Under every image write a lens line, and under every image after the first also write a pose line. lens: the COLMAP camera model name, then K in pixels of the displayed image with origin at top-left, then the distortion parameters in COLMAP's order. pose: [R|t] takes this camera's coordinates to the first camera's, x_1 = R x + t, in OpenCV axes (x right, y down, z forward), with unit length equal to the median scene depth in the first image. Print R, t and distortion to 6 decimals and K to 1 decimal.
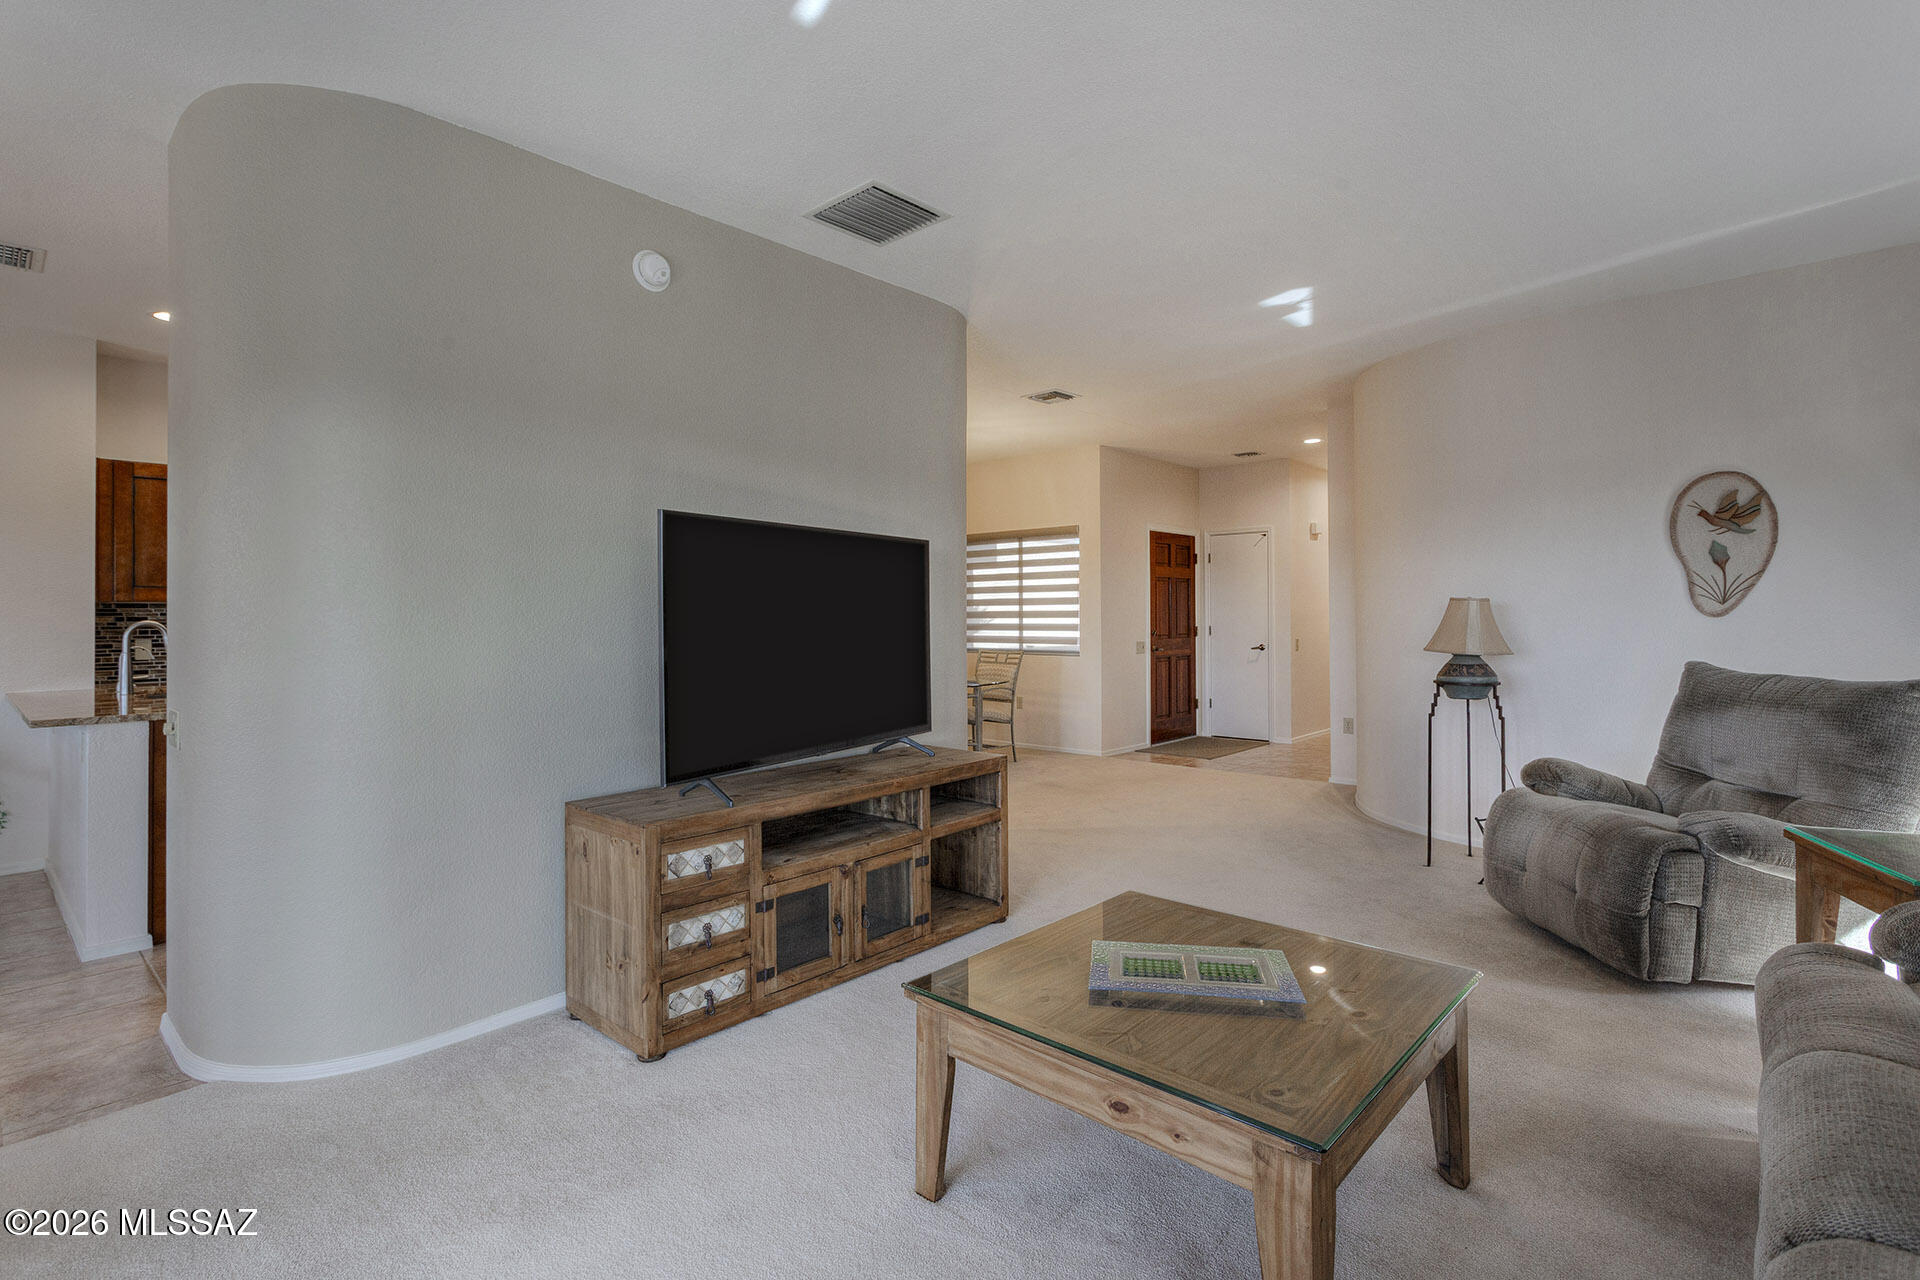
lens RADIAL K [[927.6, 0, 960.0], [0, 927.6, 640.0], [0, 0, 1]] dist [0.016525, 0.000049]
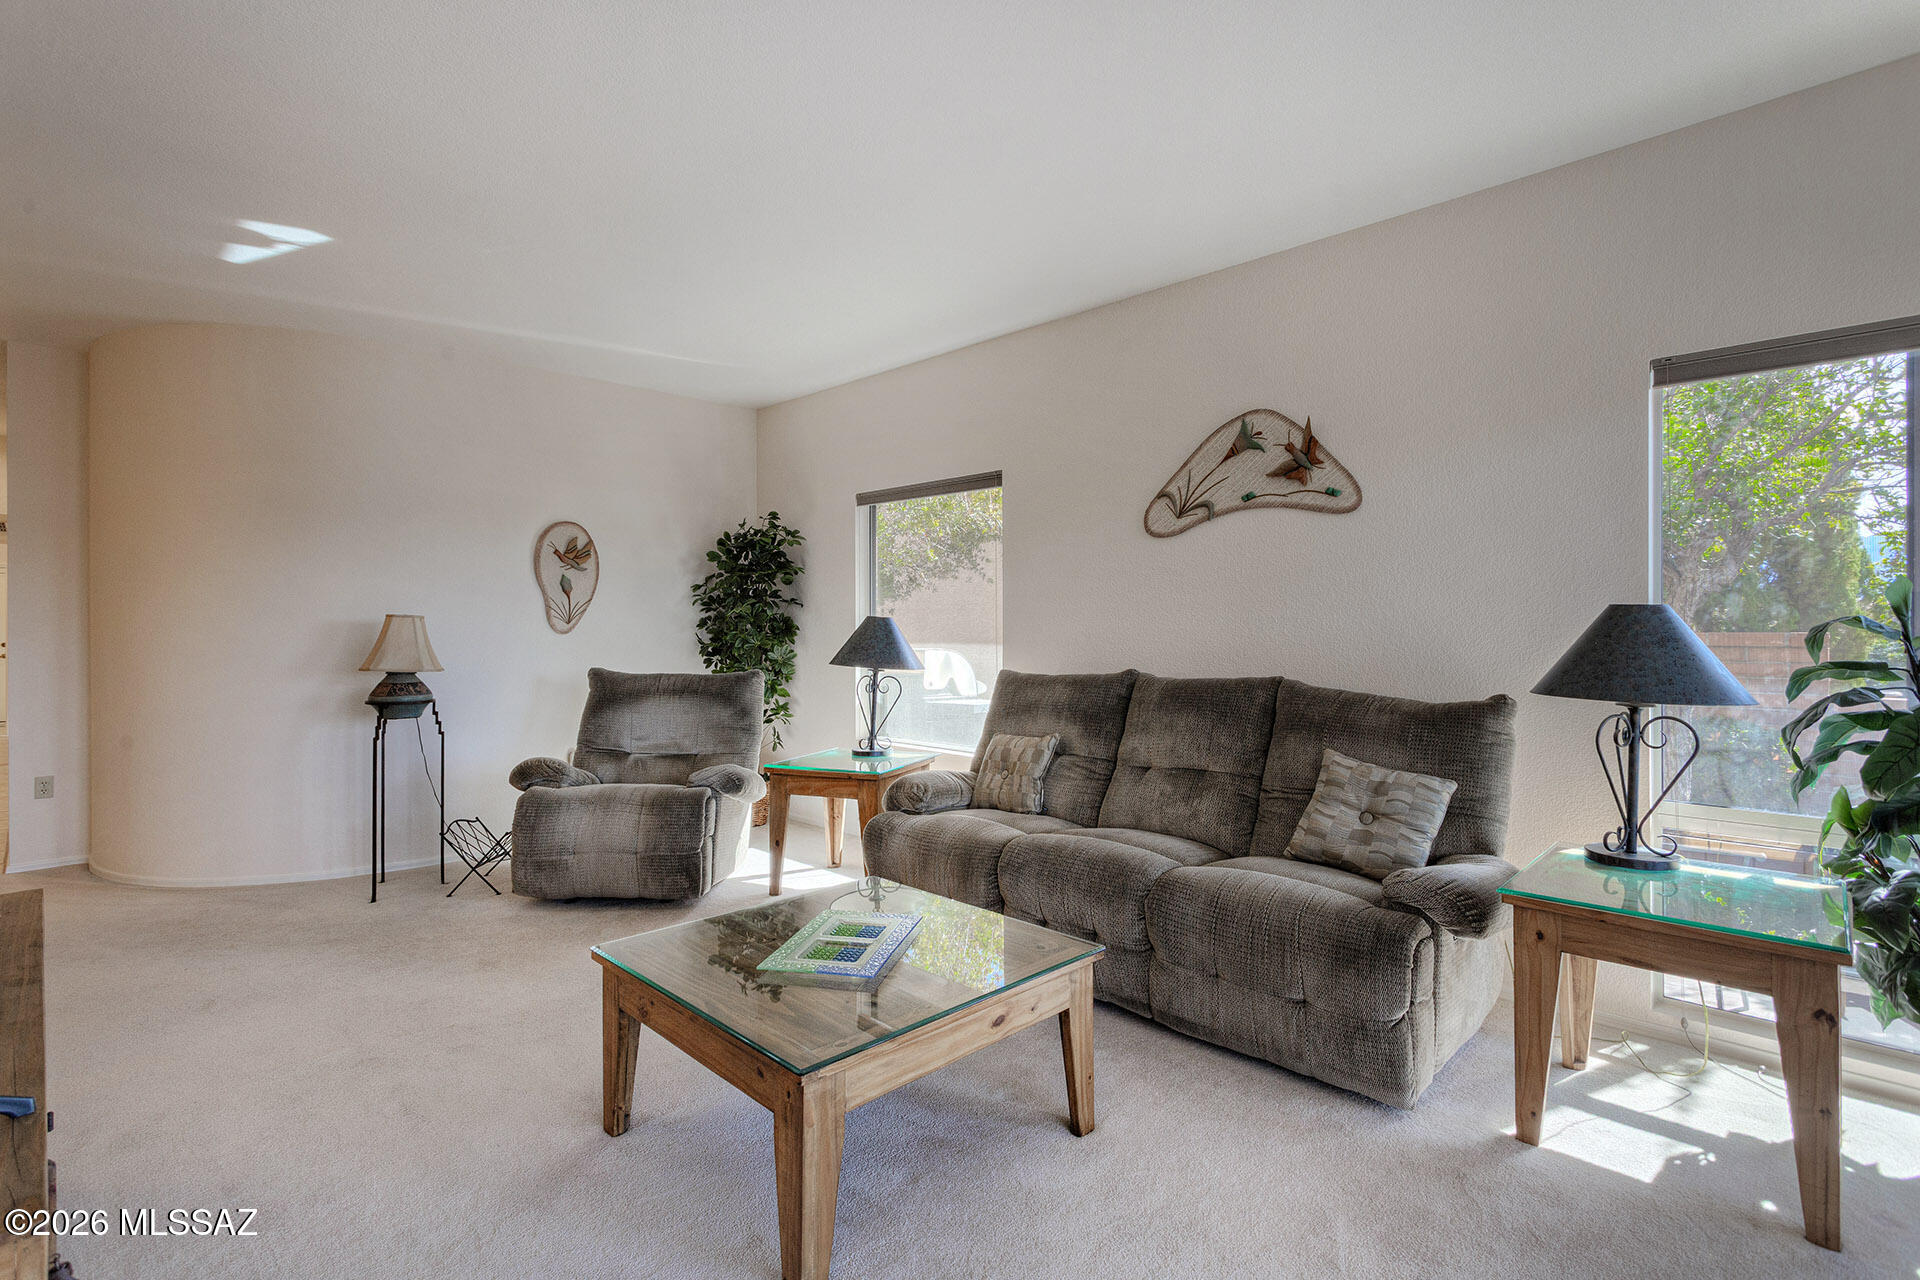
lens RADIAL K [[927.6, 0, 960.0], [0, 927.6, 640.0], [0, 0, 1]] dist [0.016525, 0.000049]
pose [[0.031737, -0.005530, 0.999481, -0.446577], [0.030976, 0.999510, 0.004546, -0.005309], [-0.999016, 0.030816, 0.031893, 0.418218]]
